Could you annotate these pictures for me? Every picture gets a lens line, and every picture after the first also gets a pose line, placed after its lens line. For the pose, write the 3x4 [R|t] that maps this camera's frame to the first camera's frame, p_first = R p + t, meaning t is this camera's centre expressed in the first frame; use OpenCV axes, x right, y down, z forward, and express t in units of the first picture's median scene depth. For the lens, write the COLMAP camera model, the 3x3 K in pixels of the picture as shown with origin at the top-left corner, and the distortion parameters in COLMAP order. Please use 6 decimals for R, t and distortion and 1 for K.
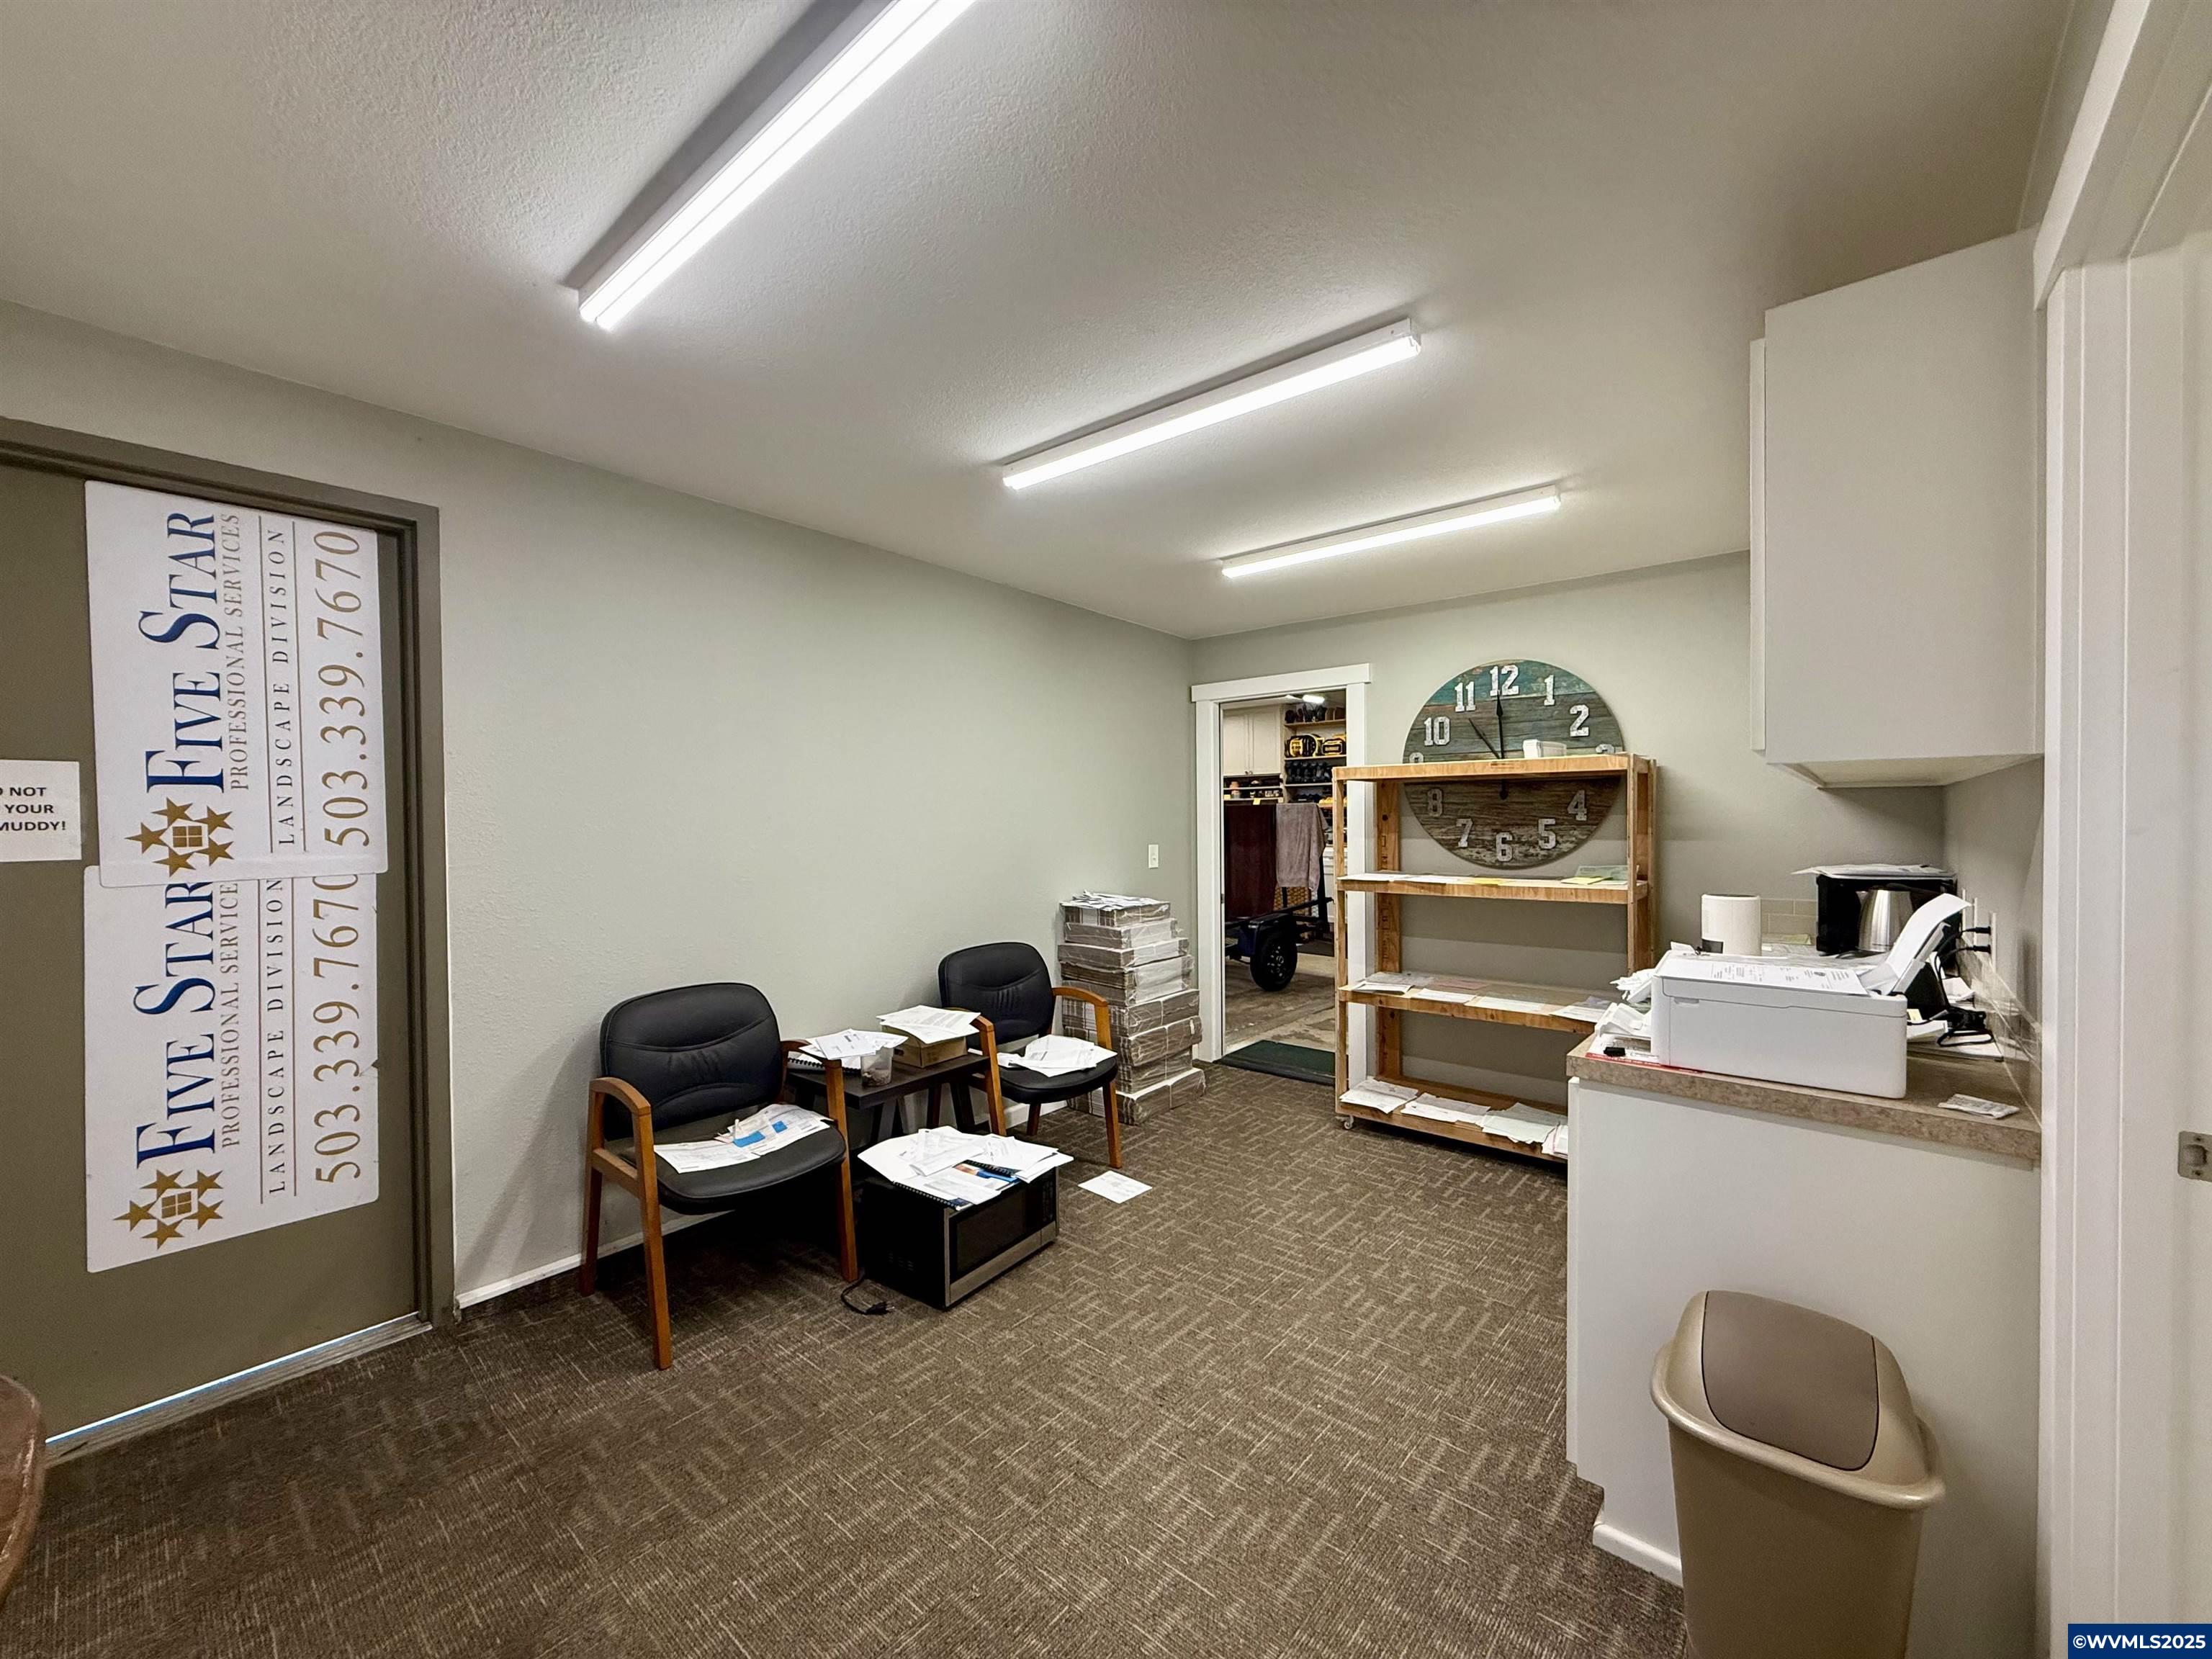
lens RADIAL K [[886.1, 0, 1105.6], [0, 886.1, 829.9], [0, 0, 1]] dist [-0.000127, -0.000015]
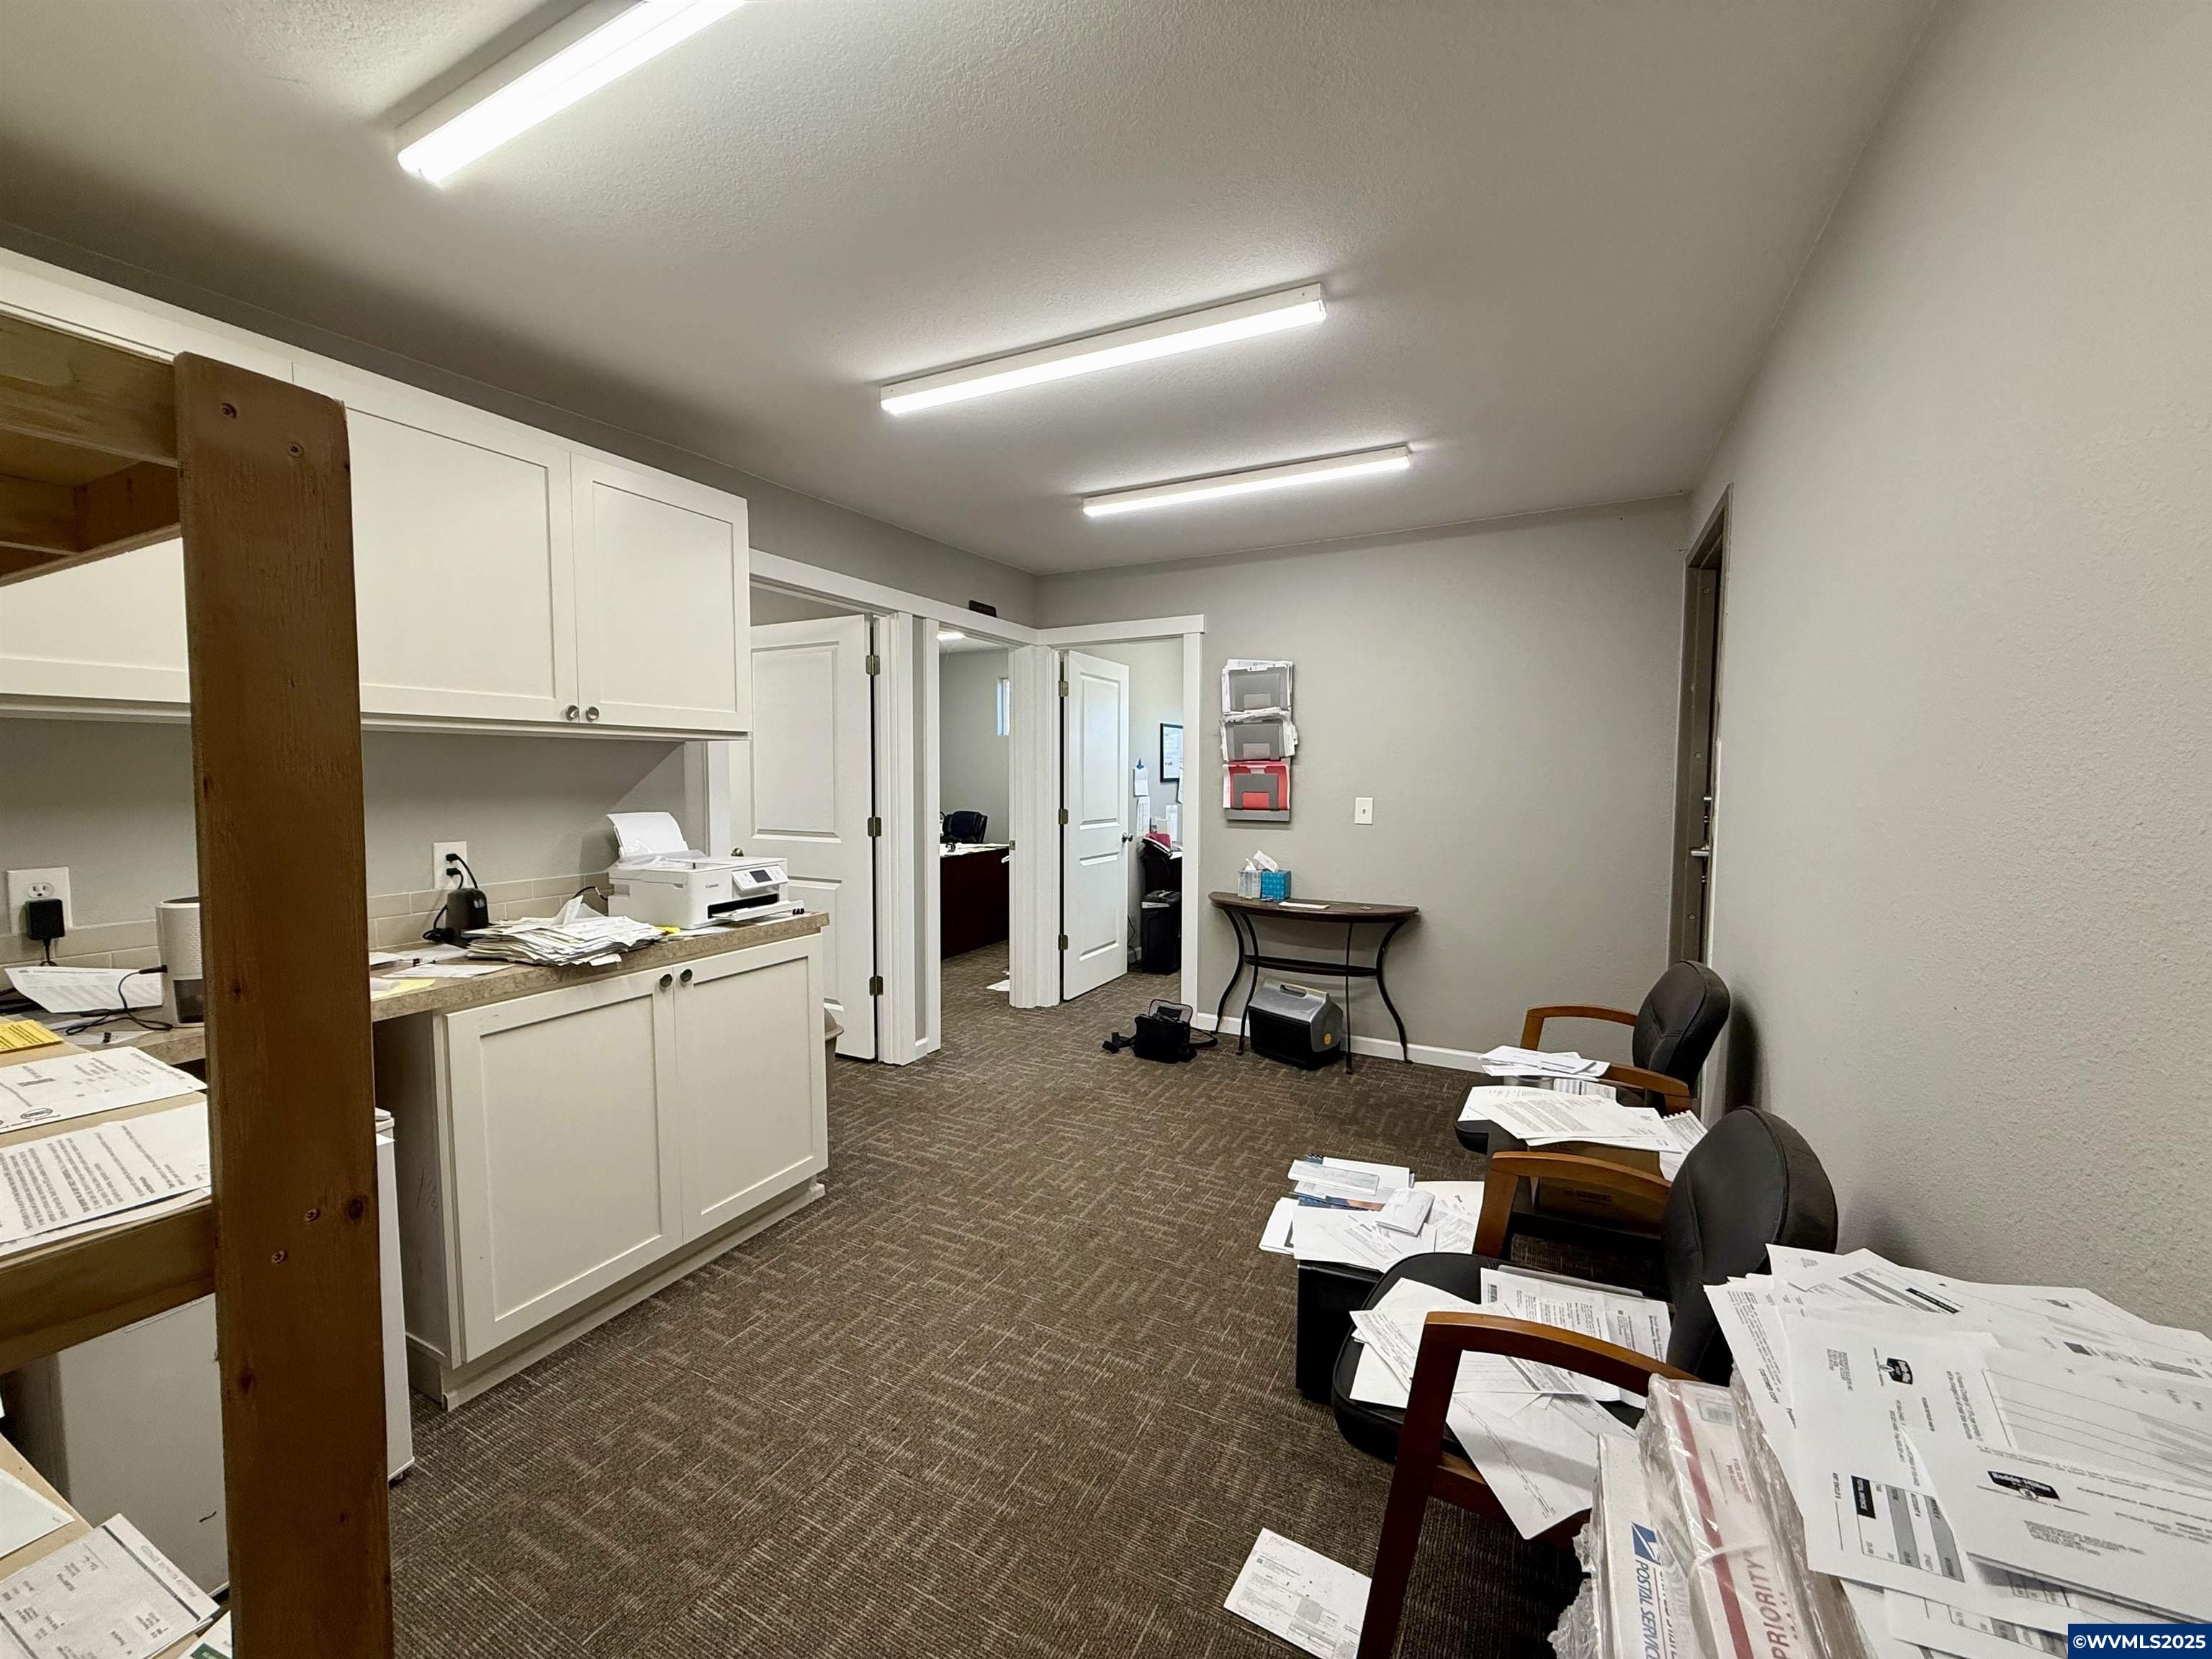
lens RADIAL K [[886.1, 0, 1107.1], [0, 886.1, 825.8], [0, 0, 1]] dist [-0.000127, -0.000015]
pose [[-0.972812, 0.017740, -0.230914, 0.147442], [-0.000063, 0.997042, 0.076864, -0.012009], [0.231594, 0.074789, -0.969933, 1.001746]]
